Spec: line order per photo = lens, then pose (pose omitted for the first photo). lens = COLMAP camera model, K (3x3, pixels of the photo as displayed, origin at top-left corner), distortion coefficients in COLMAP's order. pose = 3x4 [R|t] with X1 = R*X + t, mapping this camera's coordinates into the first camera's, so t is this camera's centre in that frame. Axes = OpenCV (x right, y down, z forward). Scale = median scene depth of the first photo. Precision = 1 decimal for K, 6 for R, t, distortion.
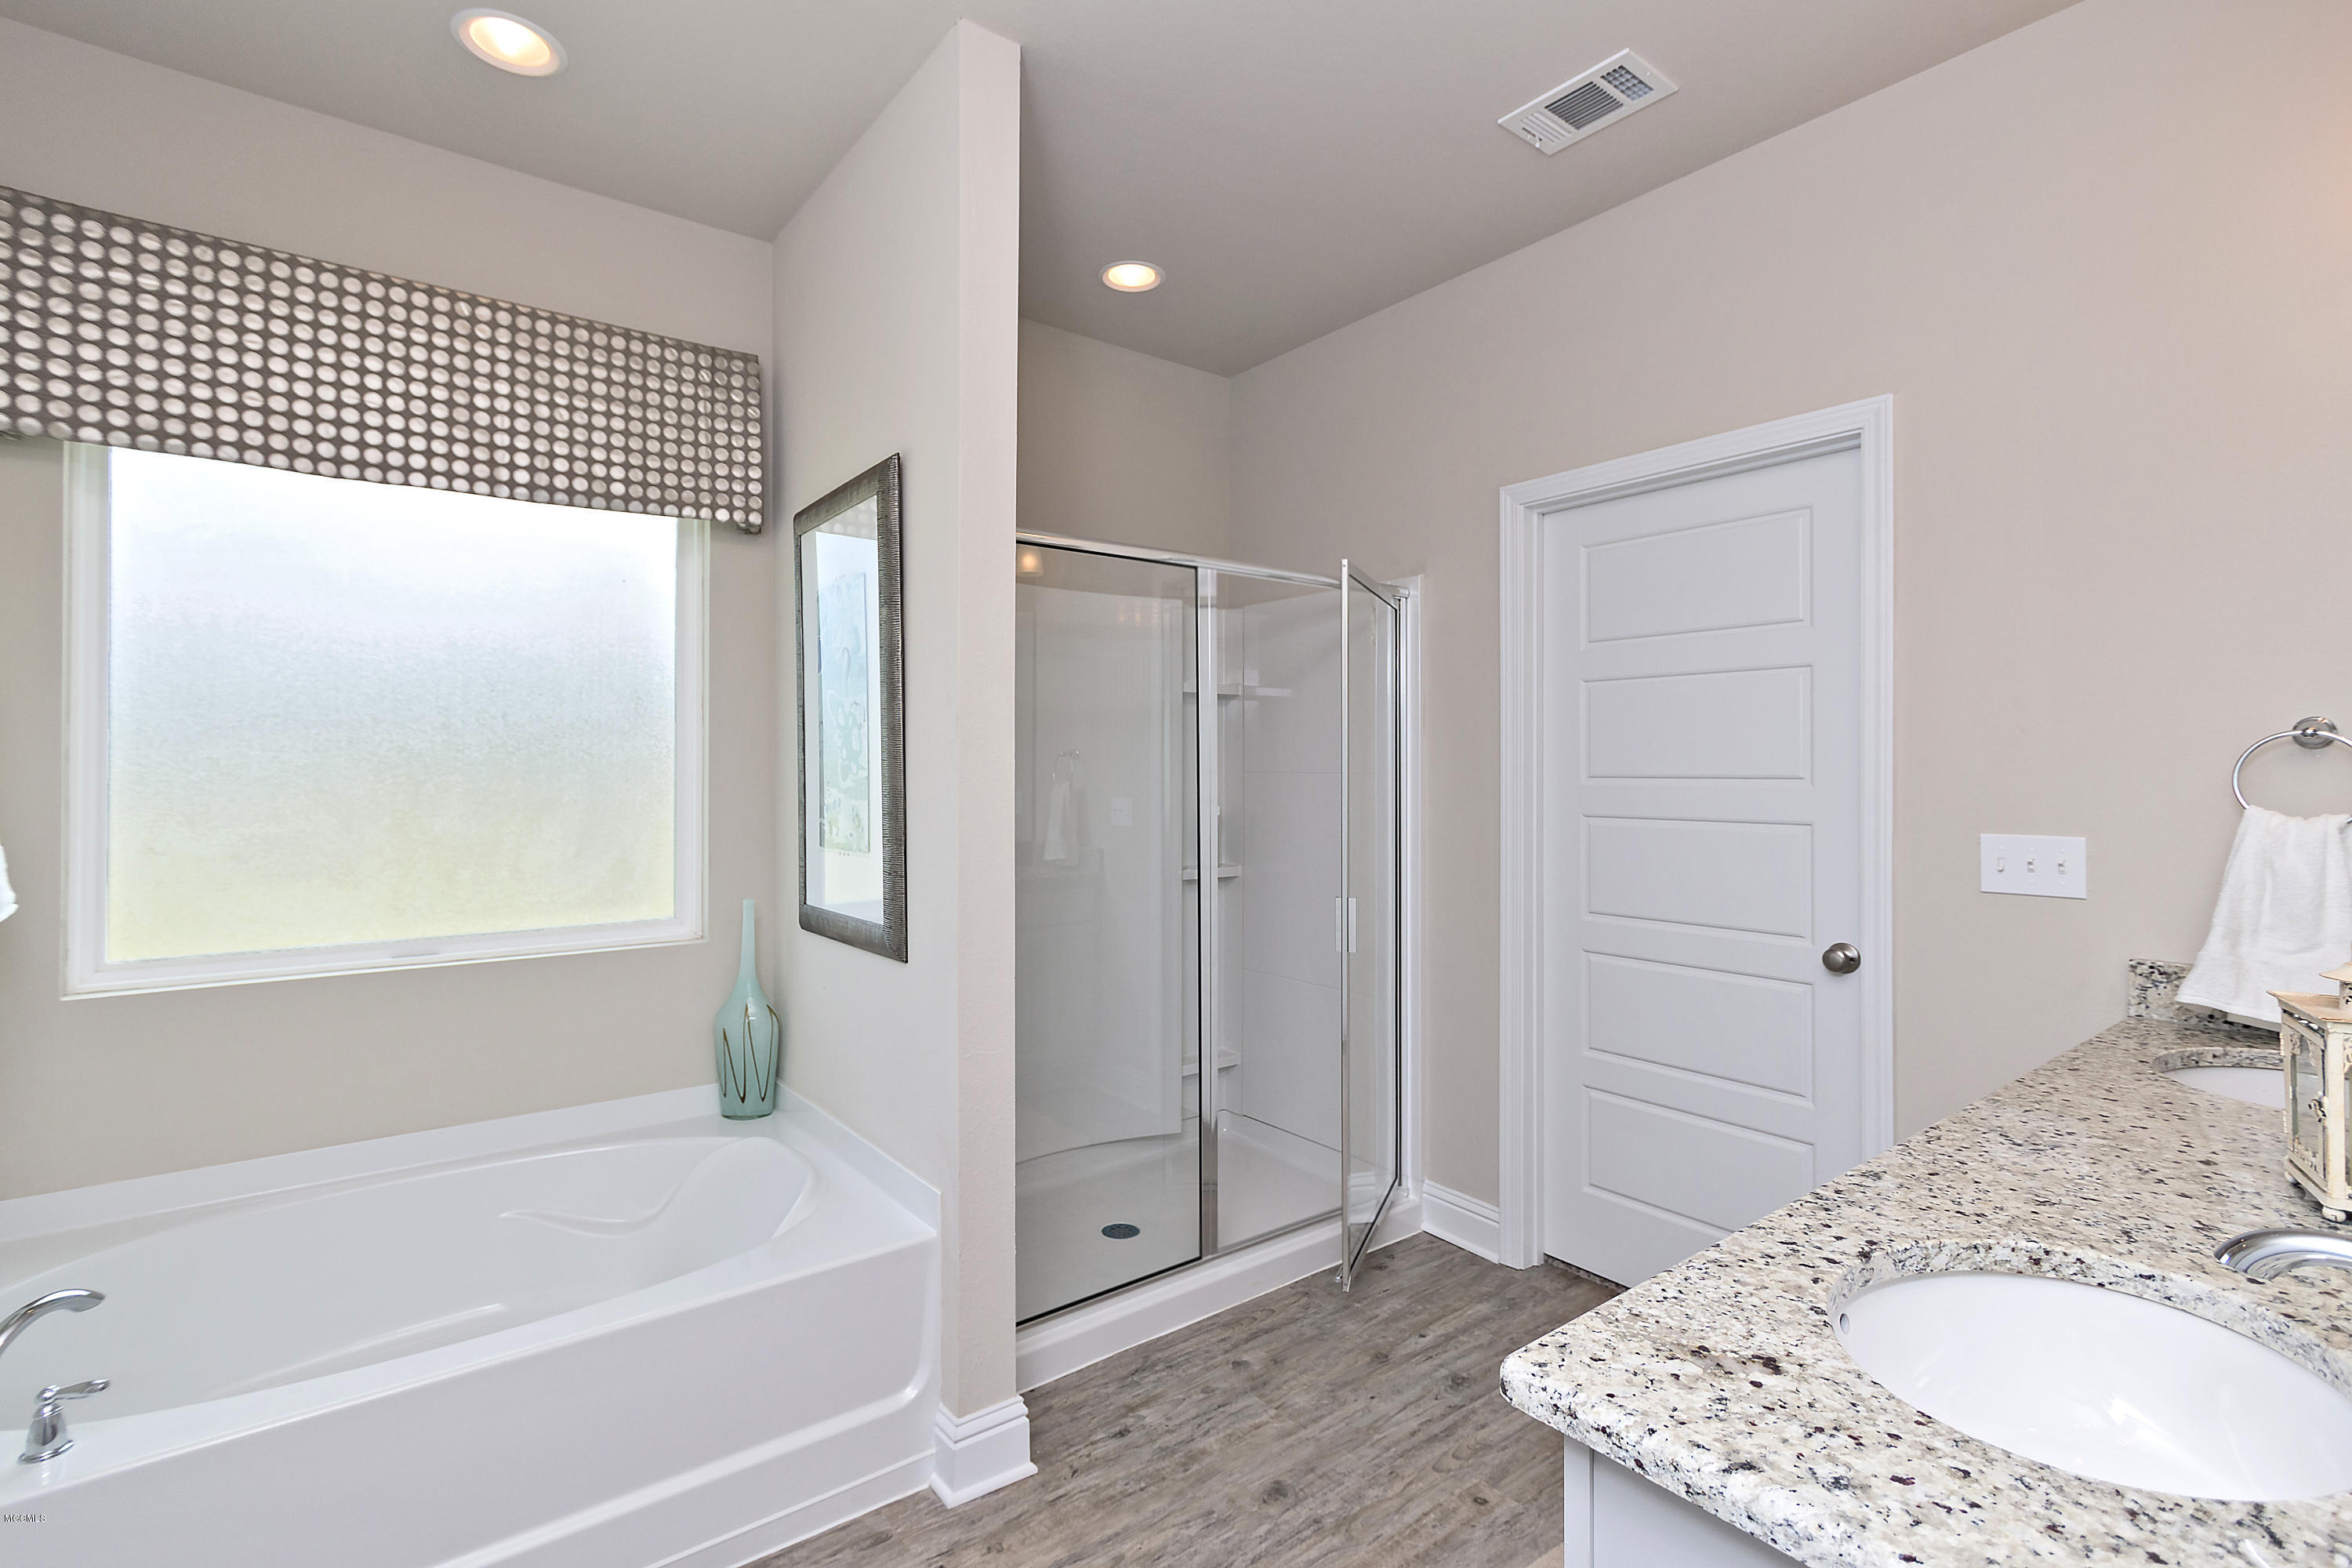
lens RADIAL K [[1094.7, 0, 1172.4], [0, 1094.7, 762.5], [0, 0, 1]] dist [0.009955, 0.000051]
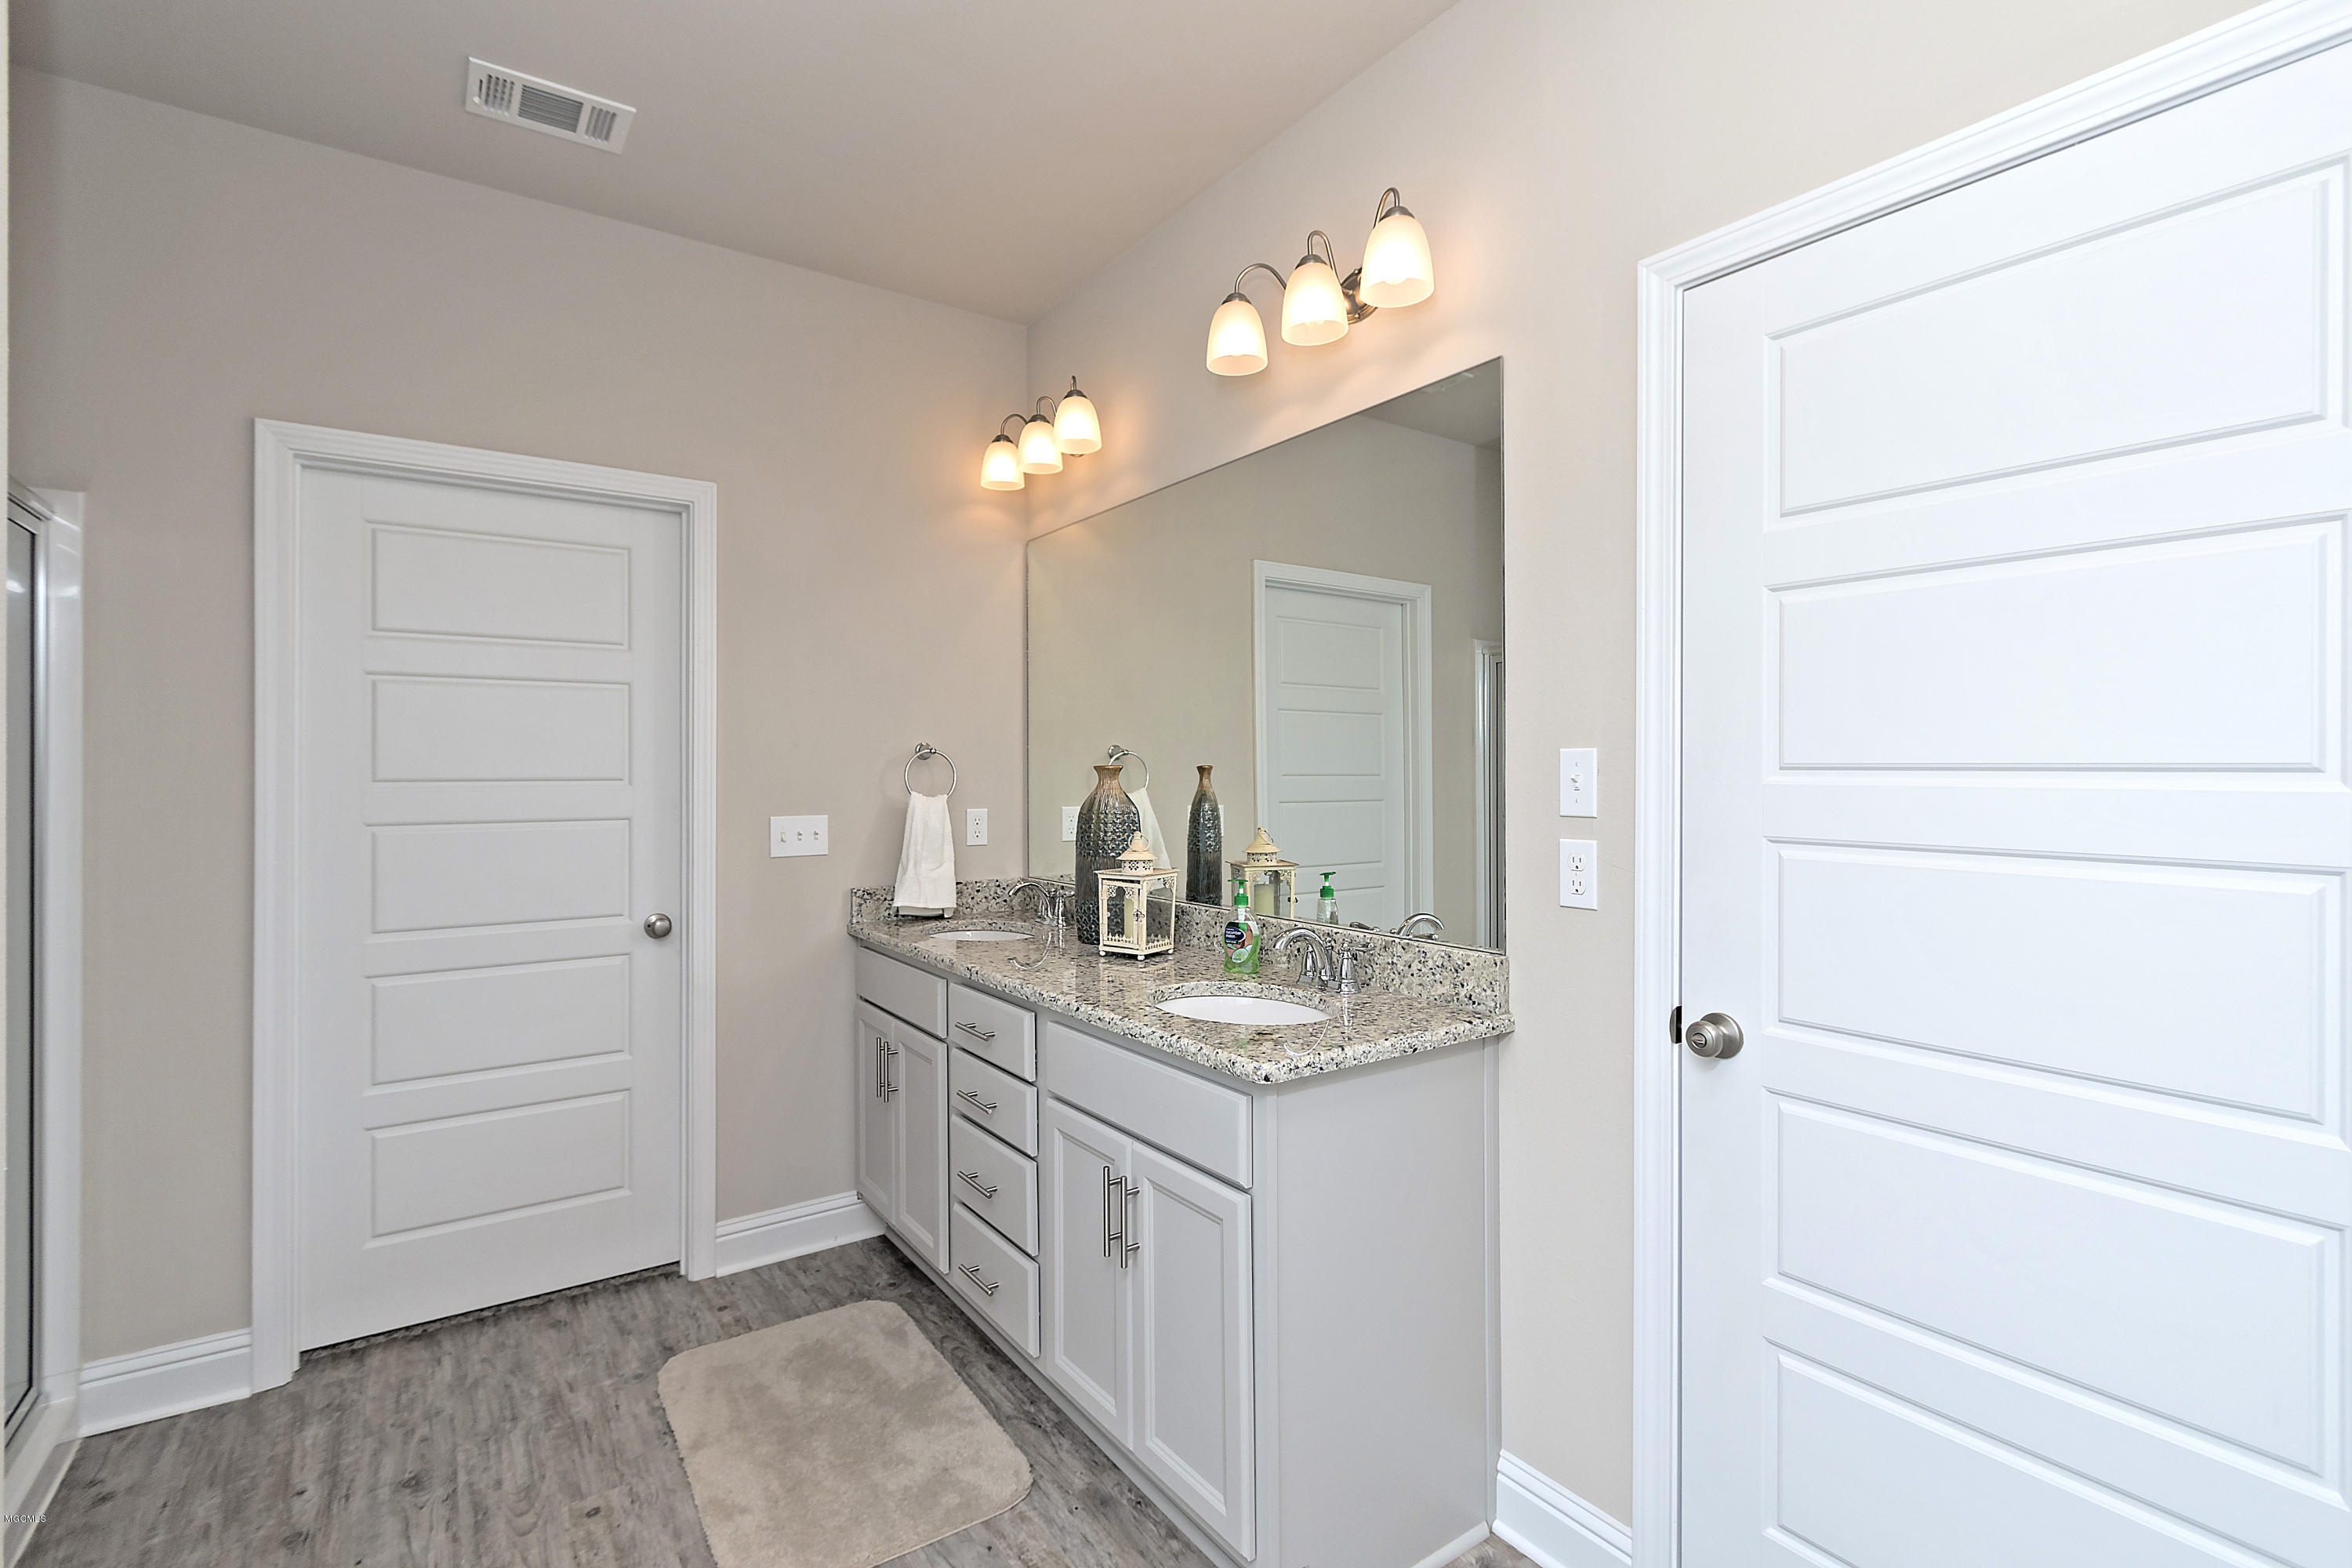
lens RADIAL K [[1077.3, 0, 1185.0], [0, 1077.3, 773.7], [0, 0, 1]] dist [0.003439, 0.000398]
pose [[0.039506, -0.002437, 0.999216, -0.593706], [-0.002470, 0.999994, 0.002537, 0.003603], [-0.999216, -0.002568, 0.039500, 0.384874]]
